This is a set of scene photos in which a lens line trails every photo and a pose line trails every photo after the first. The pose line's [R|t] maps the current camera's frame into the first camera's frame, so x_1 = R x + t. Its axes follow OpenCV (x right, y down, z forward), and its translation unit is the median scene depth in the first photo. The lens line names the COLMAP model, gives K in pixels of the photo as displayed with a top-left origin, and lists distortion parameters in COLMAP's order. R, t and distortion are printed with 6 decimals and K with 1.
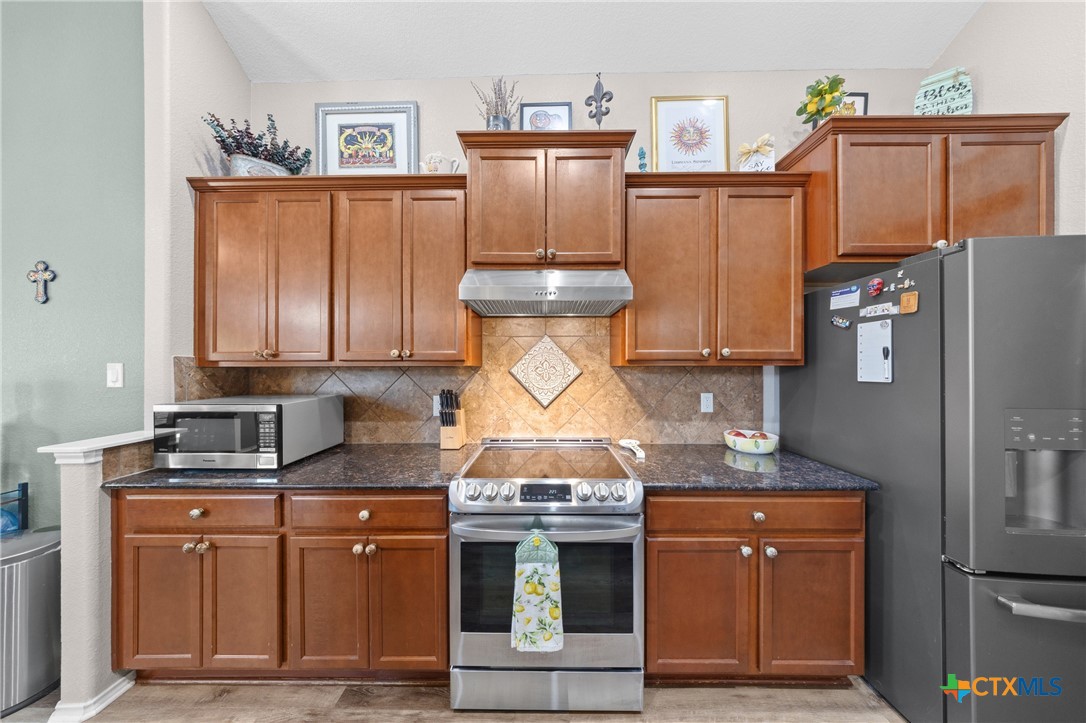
lens RADIAL K [[316.6, 0, 543.2], [0, 316.6, 365.3], [0, 0, 1]] dist [-0.002511, -0.000204]
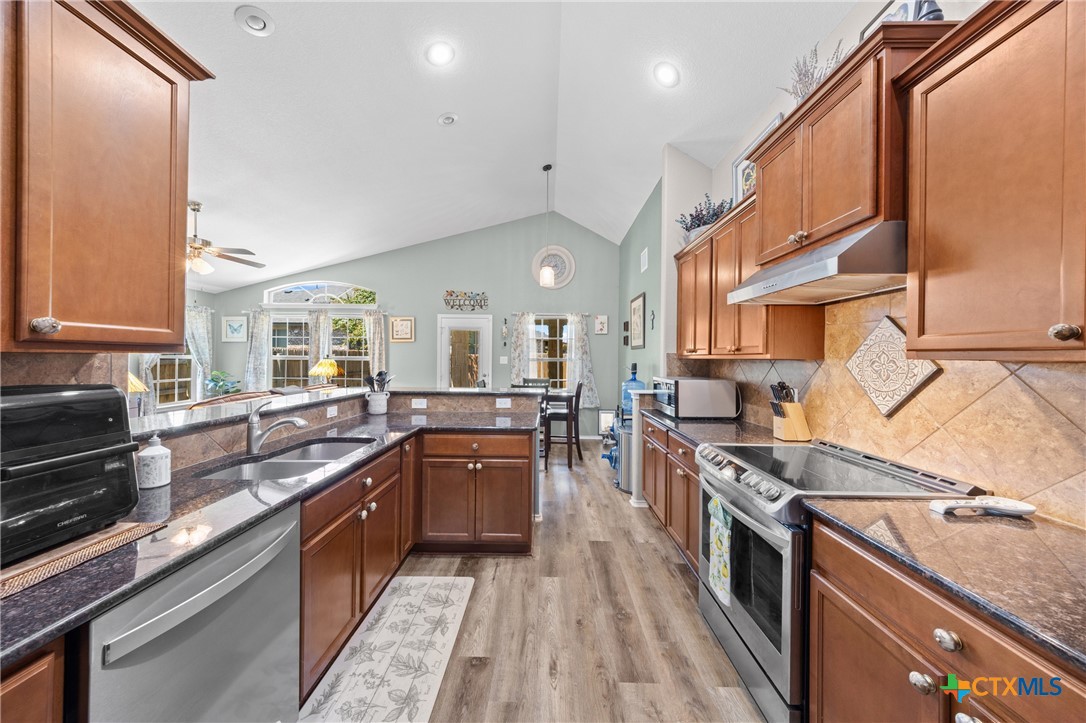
lens RADIAL K [[371.0, 0, 542.8], [0, 371.0, 356.2], [0, 0, 1]] dist [0.001276, -0.000970]
pose [[-0.003902, -0.001443, -0.999991, 1.017892], [-0.009468, 0.999954, -0.001406, 0.002111], [0.999948, 0.009462, -0.003915, 0.239596]]
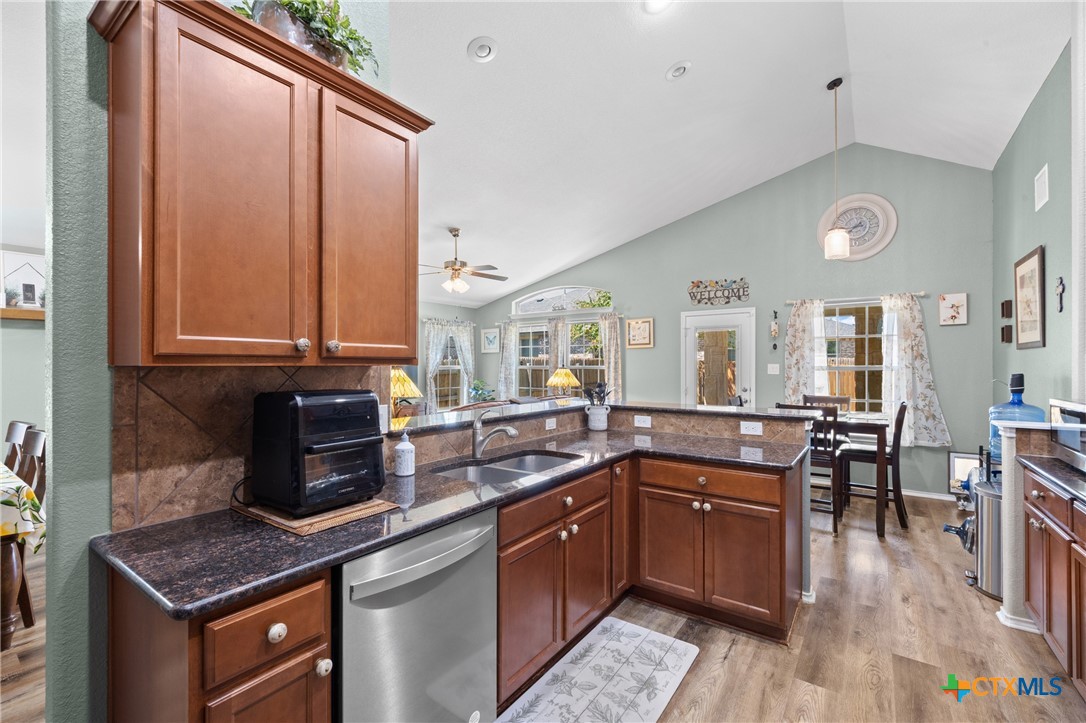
lens RADIAL K [[462.8, 0, 539.8], [0, 462.8, 363.4], [0, 0, 1]] dist [0.002567, -0.002318]
pose [[-0.576556, 0.000086, -0.817058, 1.005450], [0.001097, 0.999999, -0.000669, -0.000809], [0.817057, -0.001282, -0.576555, 0.389608]]
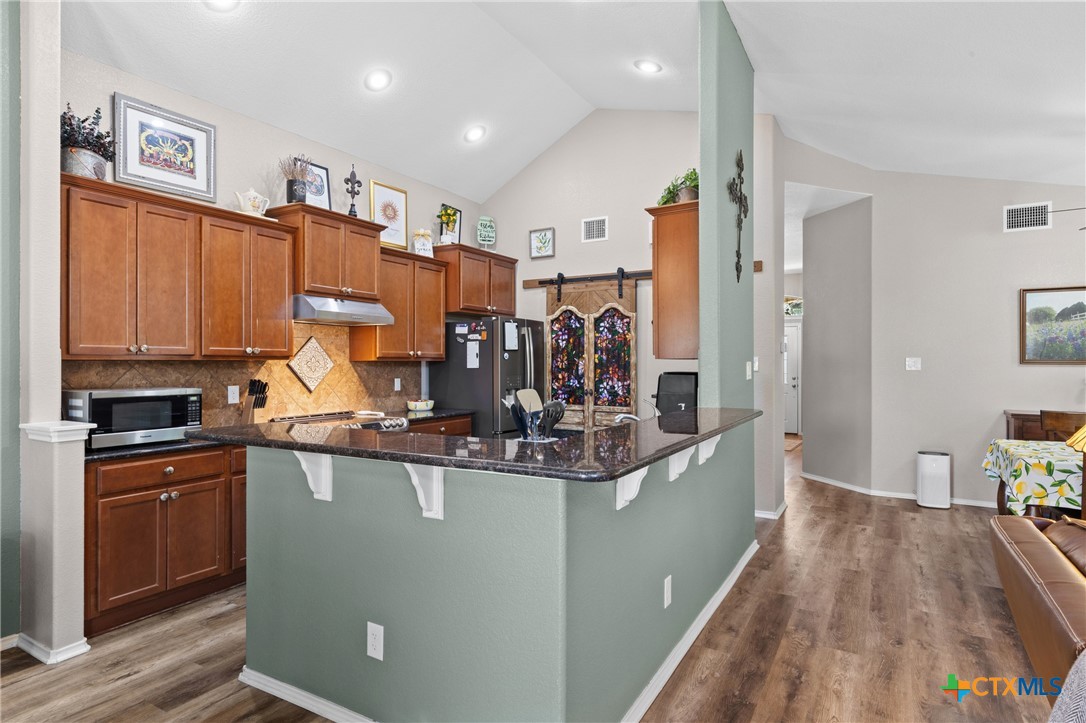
lens RADIAL K [[592.7, 0, 540.1], [0, 592.7, 362.3], [0, 0, 1]] dist [-0.007268, 0.007041]
pose [[0.496258, 0.002544, 0.868172, -1.955561], [0.001644, 0.999991, -0.003870, 0.023505], [-0.868174, 0.003348, 0.496249, -1.244640]]
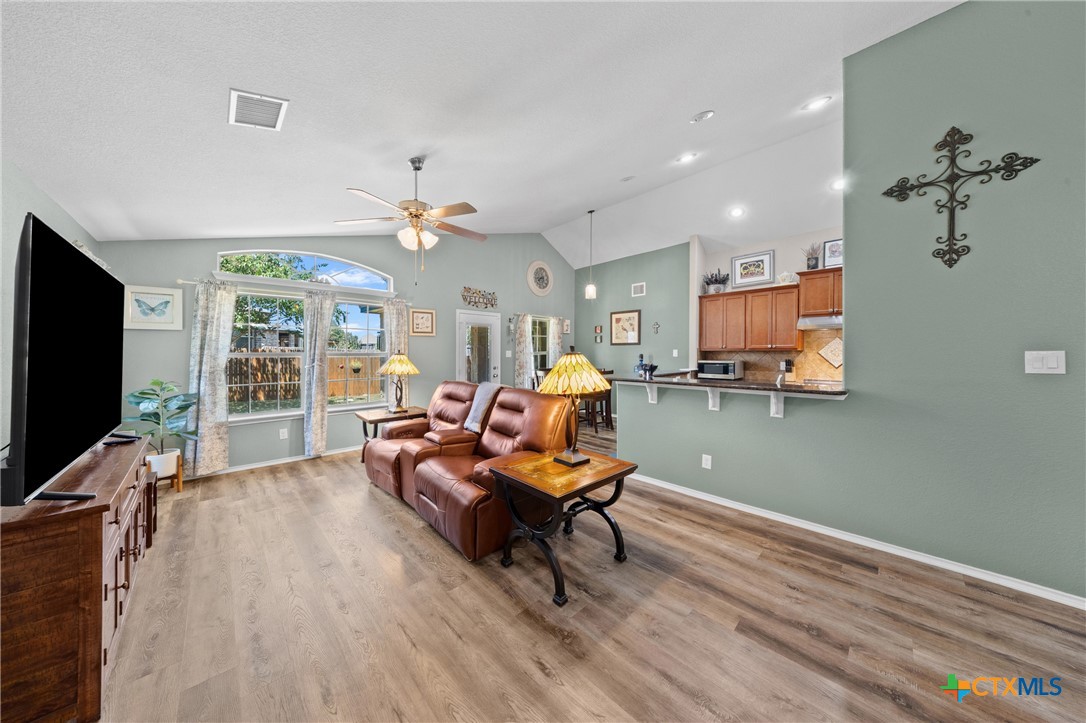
lens RADIAL K [[347.7, 0, 532.4], [0, 347.7, 352.1], [0, 0, 1]] dist [-0.008415, 0.001110]
pose [[0.678881, 0.002634, -0.734243, 0.411010], [-0.002396, 0.999996, 0.001372, 0.017155], [0.734244, 0.000827, 0.678885, -2.830388]]
